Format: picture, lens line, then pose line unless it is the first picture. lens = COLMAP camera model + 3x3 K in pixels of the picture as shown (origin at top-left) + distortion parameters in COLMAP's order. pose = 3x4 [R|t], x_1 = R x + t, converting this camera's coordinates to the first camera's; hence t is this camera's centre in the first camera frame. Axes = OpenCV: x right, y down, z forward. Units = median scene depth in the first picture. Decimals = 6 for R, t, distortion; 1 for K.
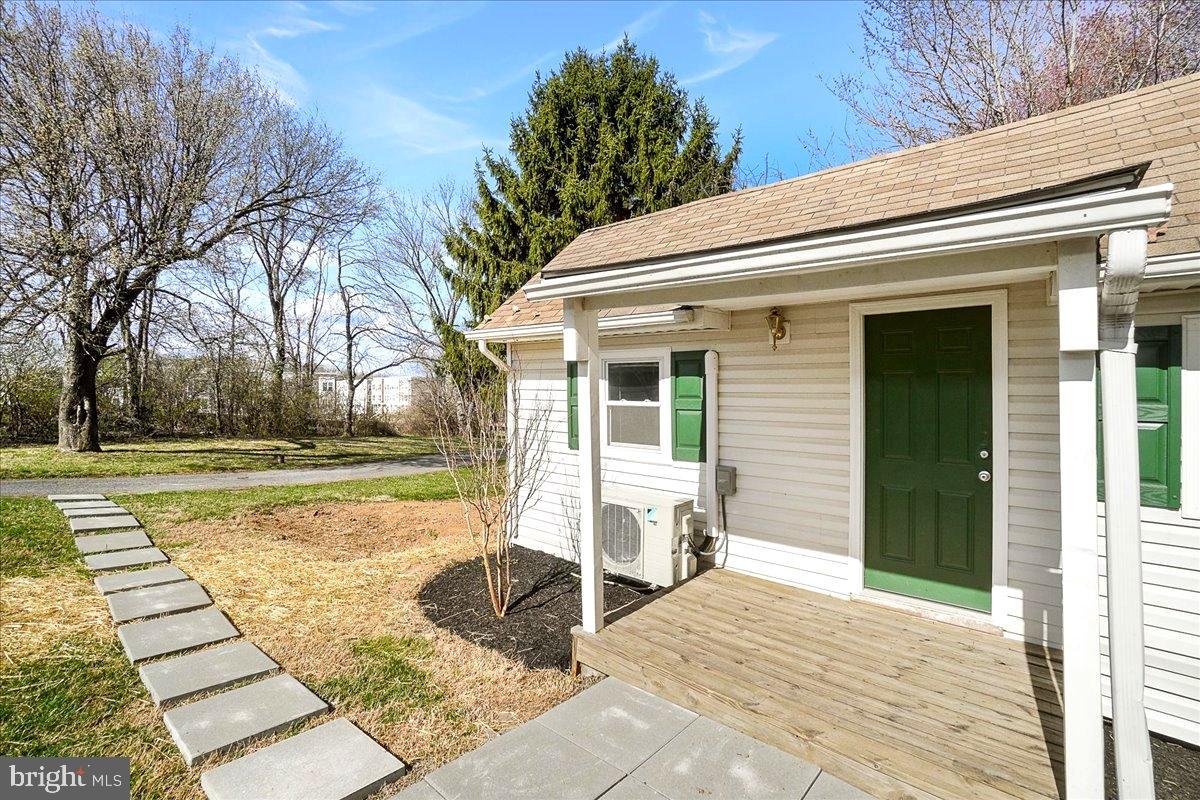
lens RADIAL K [[520.5, 0, 597.8], [0, 520.5, 386.7], [0, 0, 1]] dist [-0.025236, 0.001051]
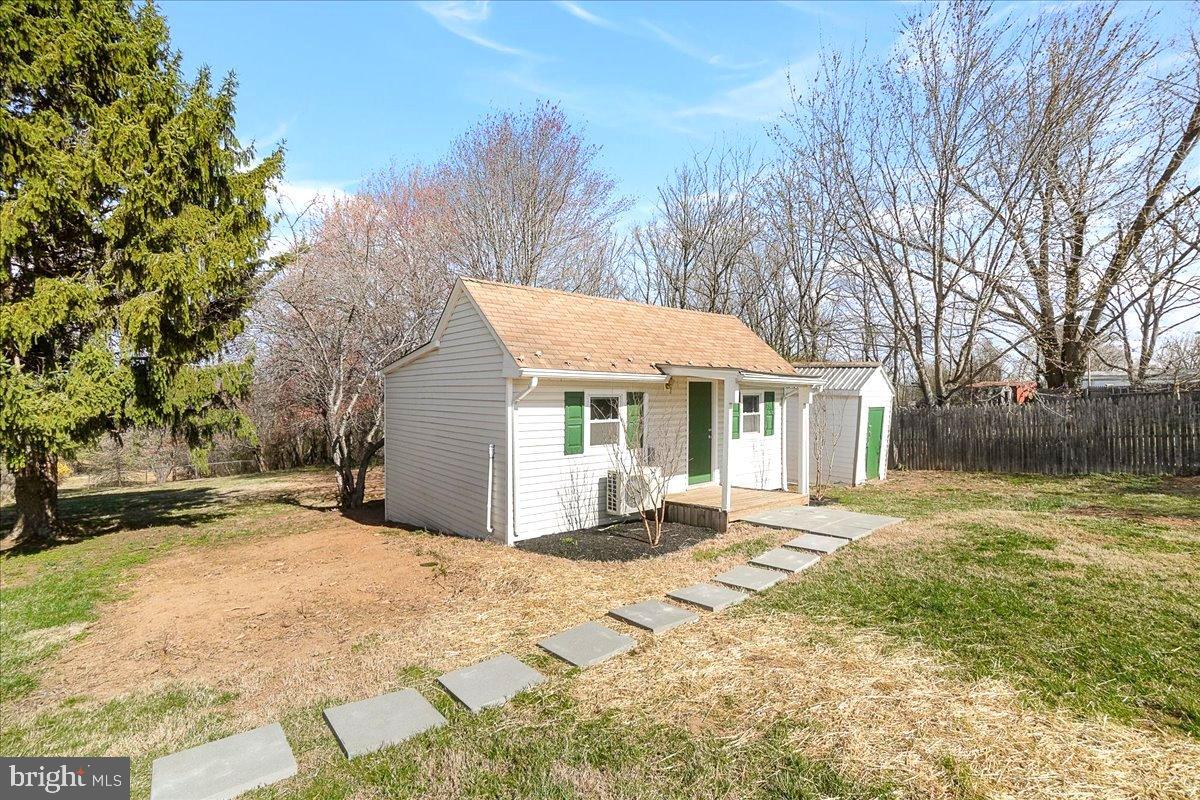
lens RADIAL K [[520.5, 0, 597.8], [0, 520.5, 386.7], [0, 0, 1]] dist [-0.025236, 0.001051]
pose [[0.158687, 0.016580, 0.987190, -0.546636], [0.003055, 0.999846, -0.017283, -0.016903], [-0.987324, 0.005758, 0.158612, 0.258808]]
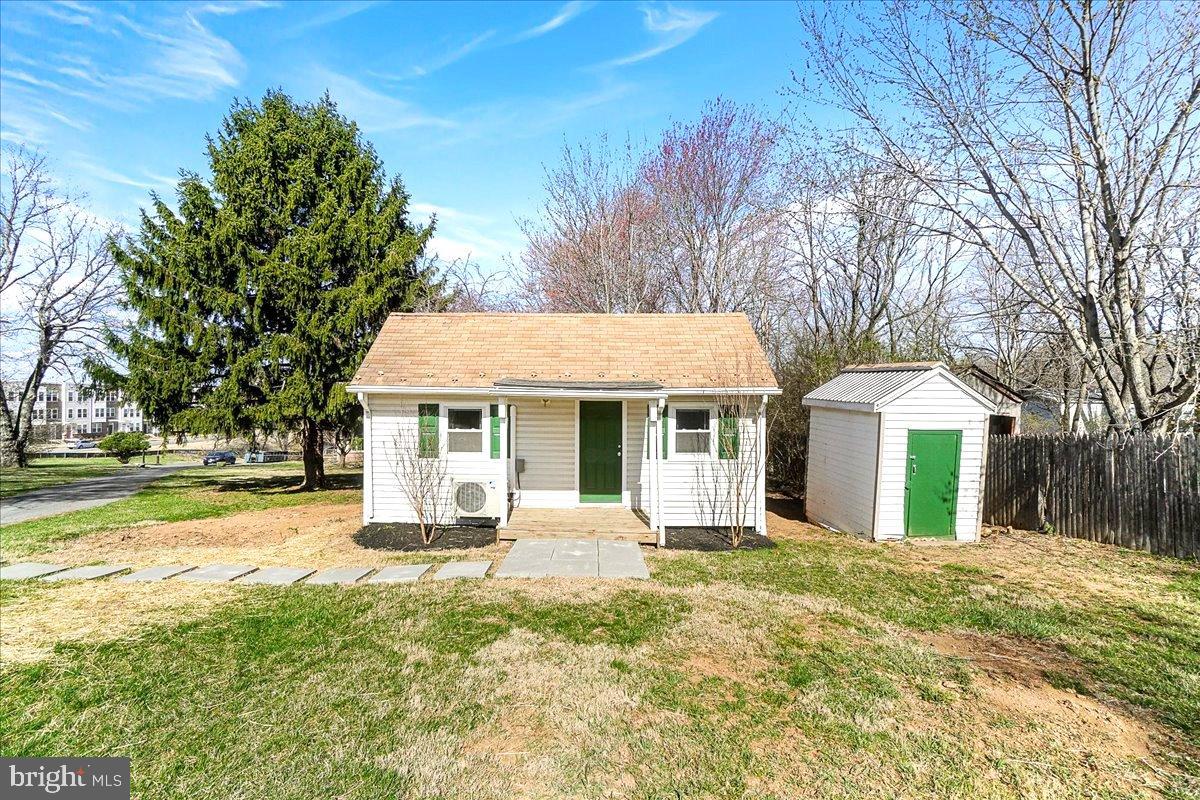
lens RADIAL K [[520.5, 0, 597.8], [0, 520.5, 386.7], [0, 0, 1]] dist [-0.025236, 0.001051]
pose [[0.743306, 0.025779, 0.668454, -0.280623], [-0.006825, 0.999497, -0.030957, -0.023886], [-0.668917, 0.018449, 0.743109, -0.236142]]
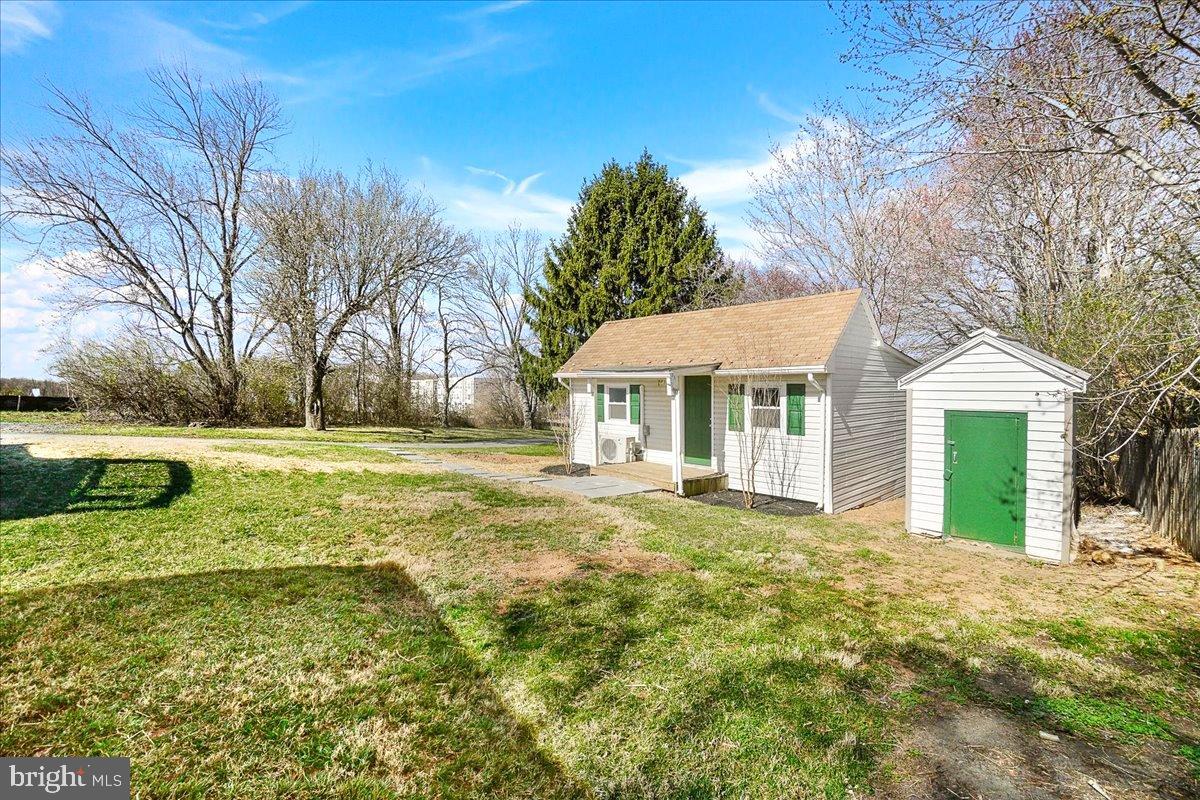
lens RADIAL K [[520.5, 0, 597.8], [0, 520.5, 386.7], [0, 0, 1]] dist [-0.025236, 0.001051]
pose [[0.994962, -0.000903, -0.100247, 0.079050], [0.001162, 0.999996, 0.002528, -0.020034], [0.100245, -0.002632, 0.994959, -0.552284]]
